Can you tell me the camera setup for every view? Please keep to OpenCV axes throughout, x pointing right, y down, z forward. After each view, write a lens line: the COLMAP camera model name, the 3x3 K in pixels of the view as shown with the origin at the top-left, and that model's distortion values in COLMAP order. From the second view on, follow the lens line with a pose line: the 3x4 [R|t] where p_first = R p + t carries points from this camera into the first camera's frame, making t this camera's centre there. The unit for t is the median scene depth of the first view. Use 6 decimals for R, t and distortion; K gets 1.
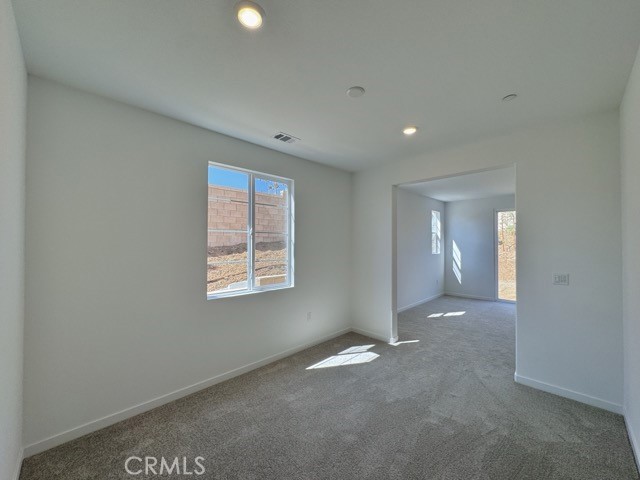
lens RADIAL K [[255.9, 0, 319.7], [0, 255.9, 242.1], [0, 0, 1]] dist [0.000478, -0.000242]
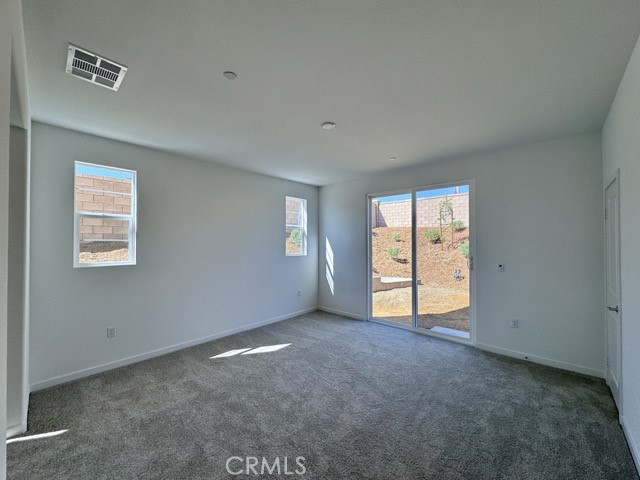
lens RADIAL K [[255.9, 0, 320.2], [0, 255.9, 239.7], [0, 0, 1]] dist [0.000478, -0.000242]
pose [[0.998704, -0.002985, 0.050798, 0.474561], [0.003483, 0.999947, -0.009725, 0.007968], [-0.050766, 0.009889, 0.998662, 0.258305]]
